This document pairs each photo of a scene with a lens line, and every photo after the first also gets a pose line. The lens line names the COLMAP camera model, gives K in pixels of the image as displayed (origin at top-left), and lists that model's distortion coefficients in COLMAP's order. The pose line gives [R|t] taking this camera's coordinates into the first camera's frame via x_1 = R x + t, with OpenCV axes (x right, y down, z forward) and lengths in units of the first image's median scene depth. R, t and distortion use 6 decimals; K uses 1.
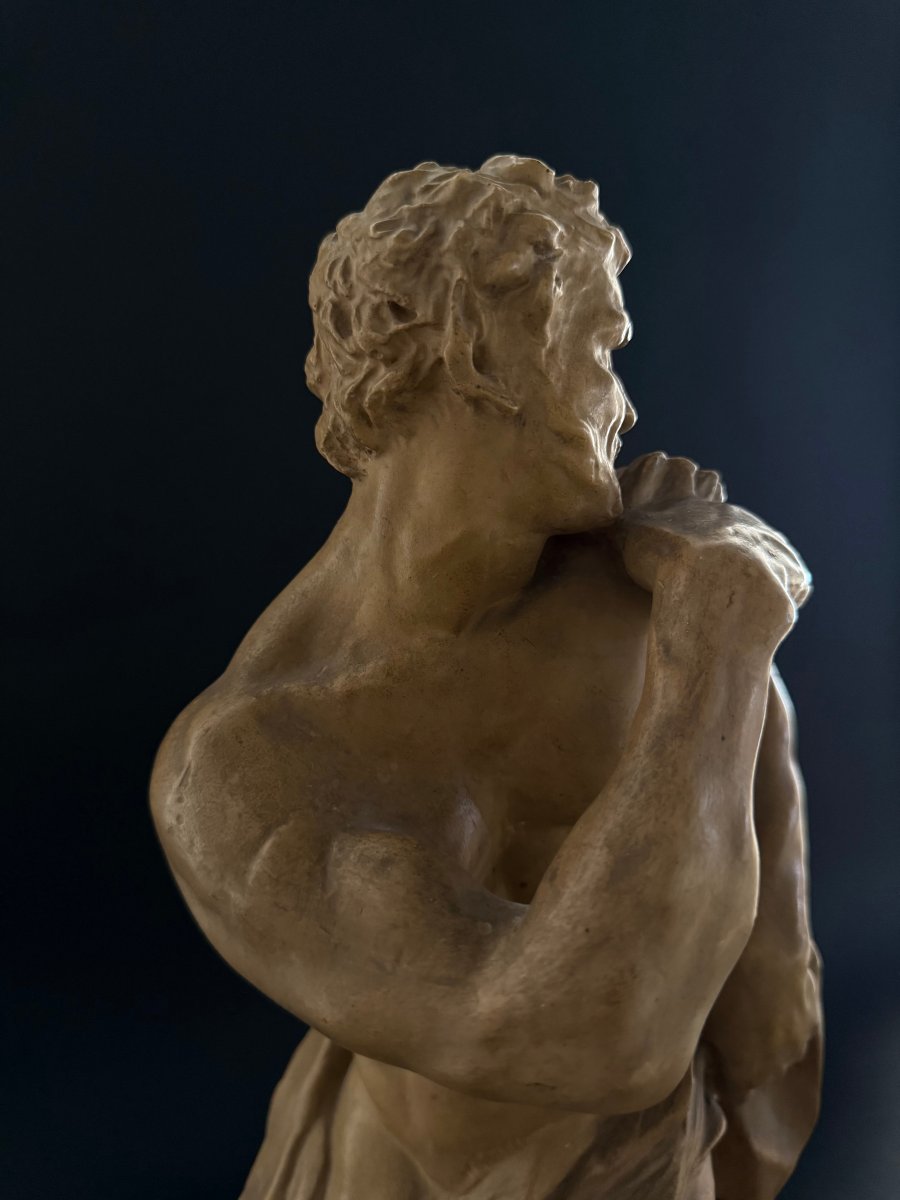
lens RADIAL K [[888.3, 0, 455.7], [0, 888.3, 603.6], [0, 0, 1]] dist [0.048921, -0.130503]
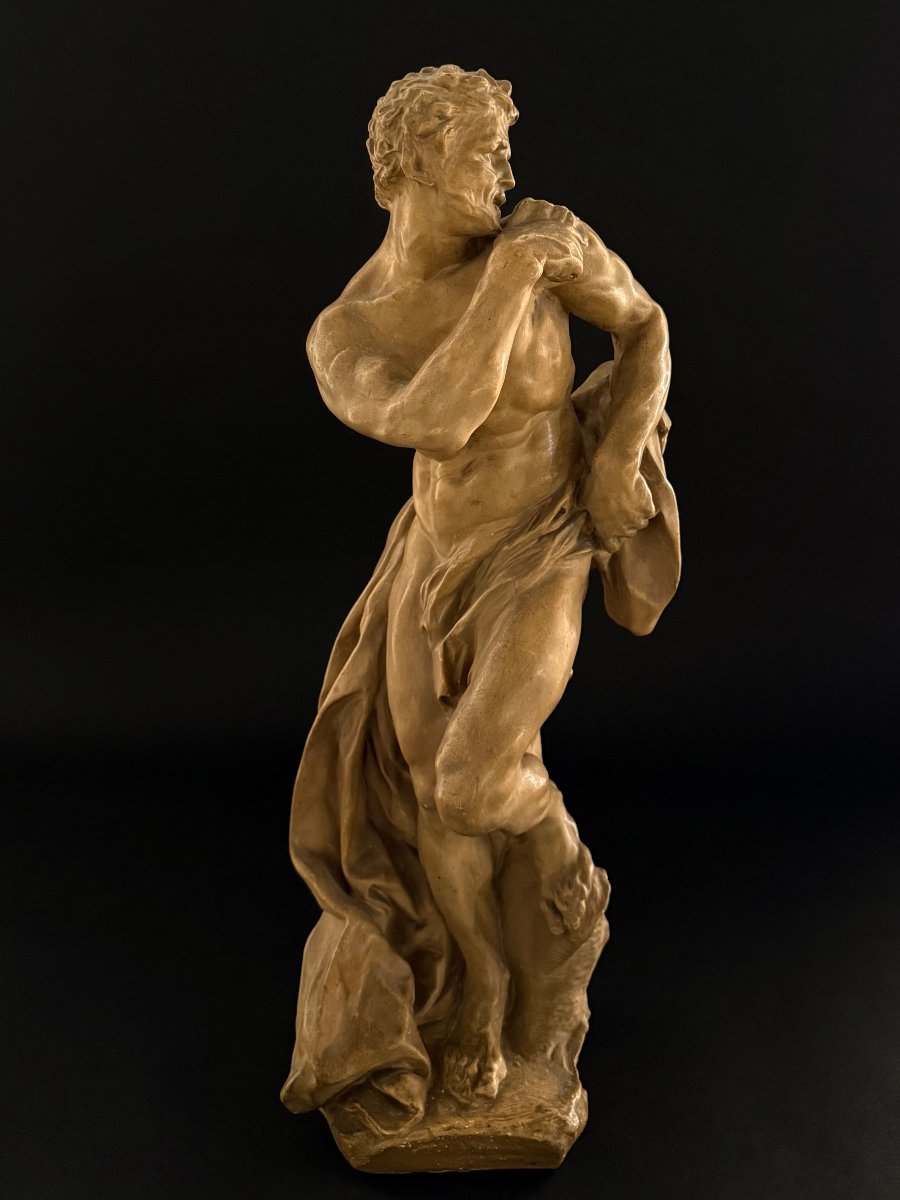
lens RADIAL K [[1147.2, 0, 489.3], [0, 1147.2, 460.9], [0, 0, 1]] dist [0.099365, -0.163295]
pose [[0.932849, 0.079260, -0.351442, 1.371624], [-0.036931, 0.991398, 0.125560, 0.128403], [0.358371, -0.104150, 0.927752, -1.938897]]
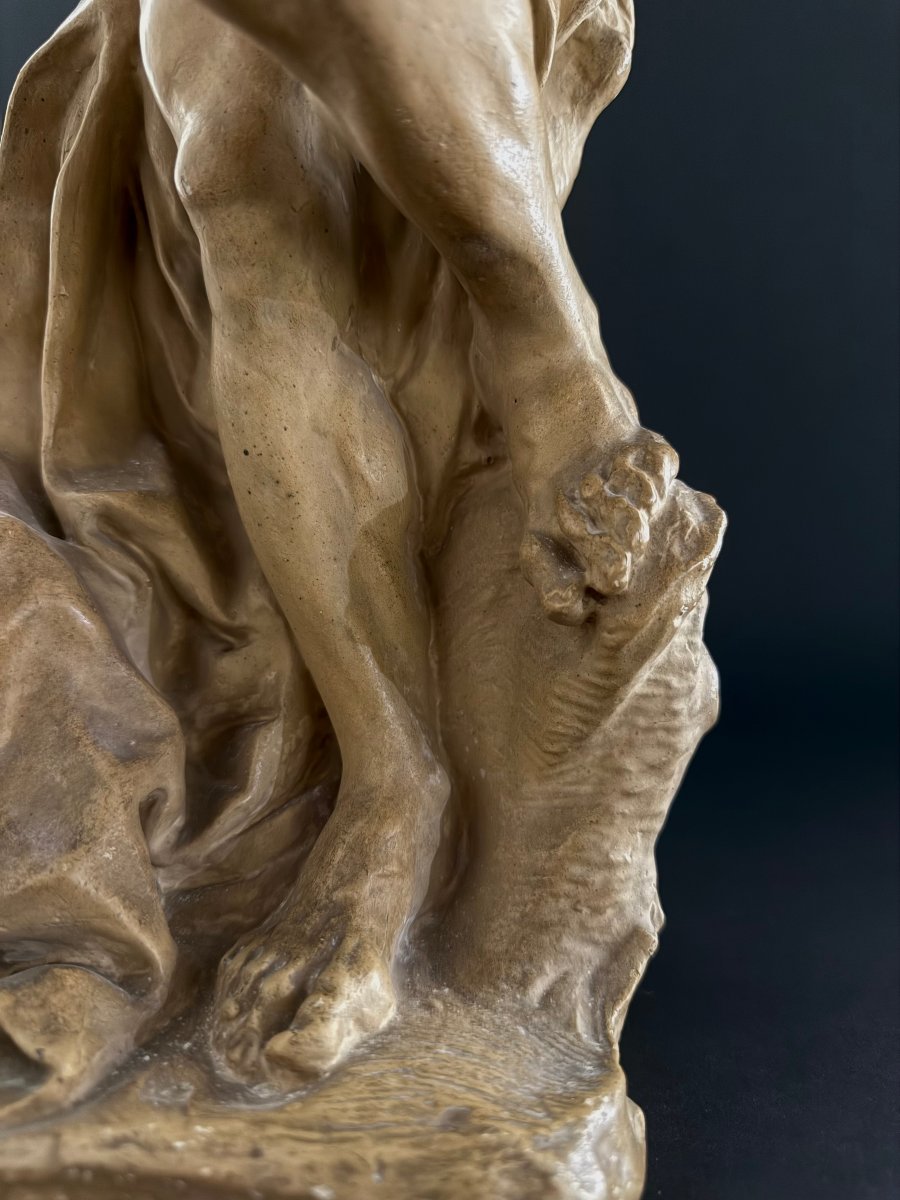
lens RADIAL K [[888.3, 0, 455.7], [0, 888.3, 603.6], [0, 0, 1]] dist [0.048921, -0.130503]
pose [[0.857718, 0.052117, -0.511472, 0.766566], [-0.059084, 0.998250, 0.002636, 2.129552], [0.510714, 0.027959, 0.859296, 0.598143]]
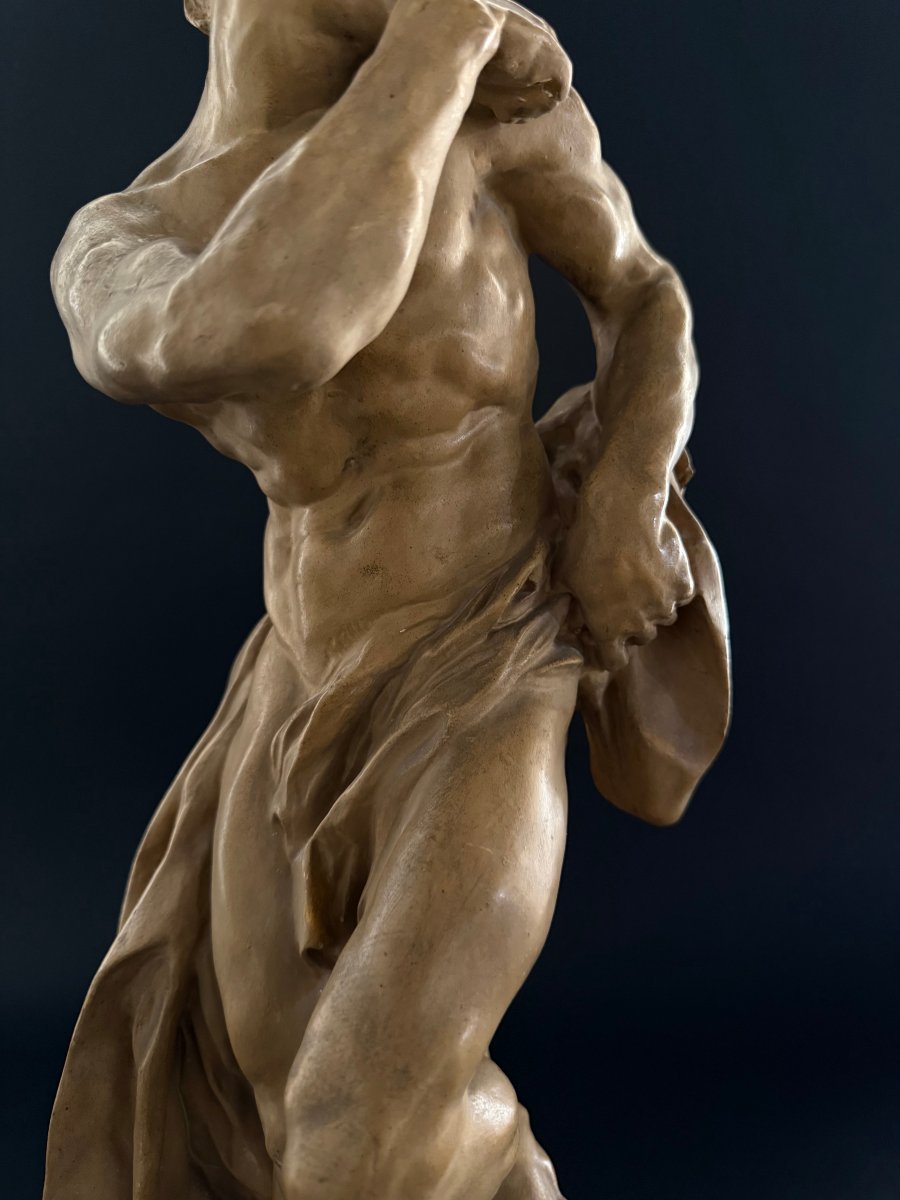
lens RADIAL K [[888.3, 0, 455.7], [0, 888.3, 603.6], [0, 0, 1]] dist [0.048921, -0.130503]
pose [[0.955165, 0.013548, -0.295763, 0.680376], [-0.024236, 0.999178, -0.032501, 0.792523], [0.295080, 0.038212, 0.954708, -0.075006]]
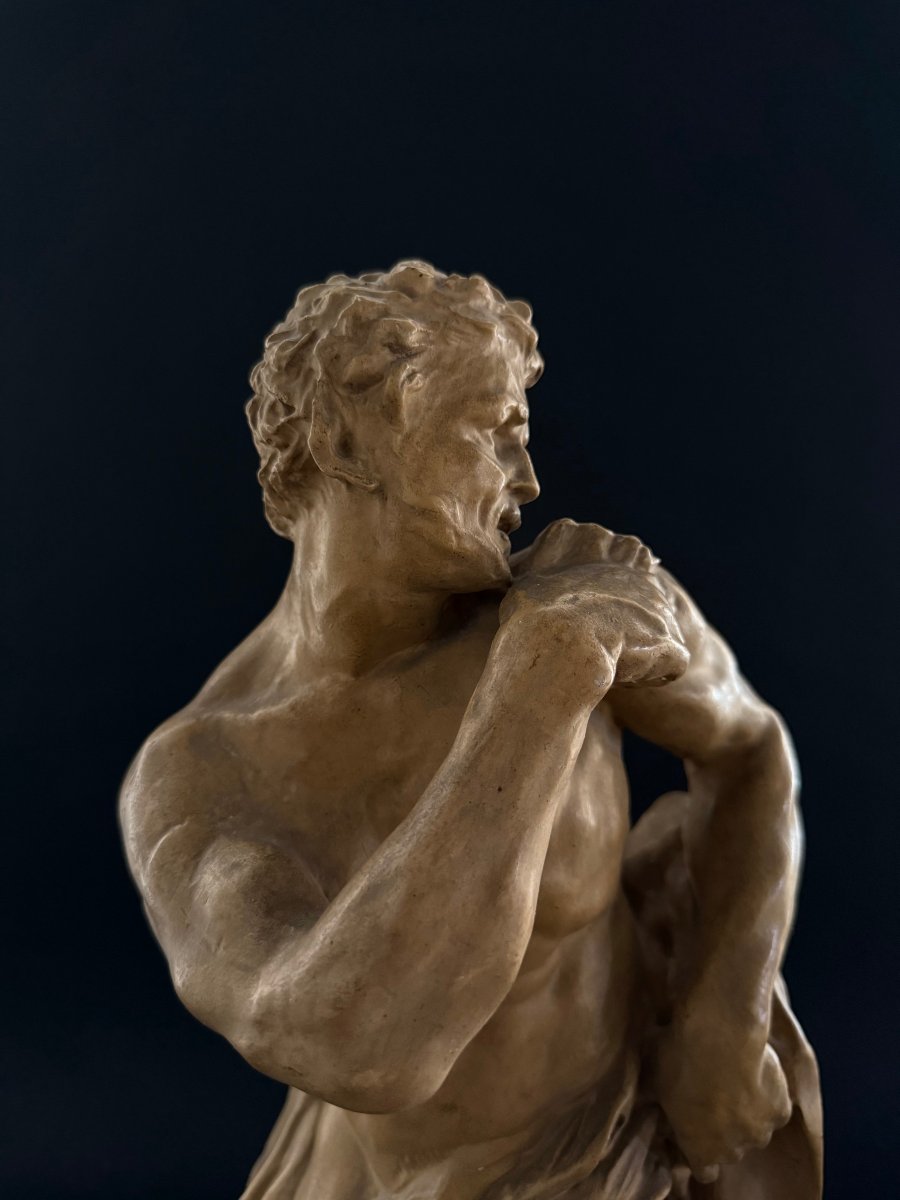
lens RADIAL K [[888.3, 0, 455.7], [0, 888.3, 603.6], [0, 0, 1]] dist [0.048921, -0.130503]
pose [[0.941588, 0.037026, -0.334725, 0.553692], [-0.049762, 0.998324, -0.029551, -0.037321], [0.333070, 0.044482, 0.941852, -0.044998]]
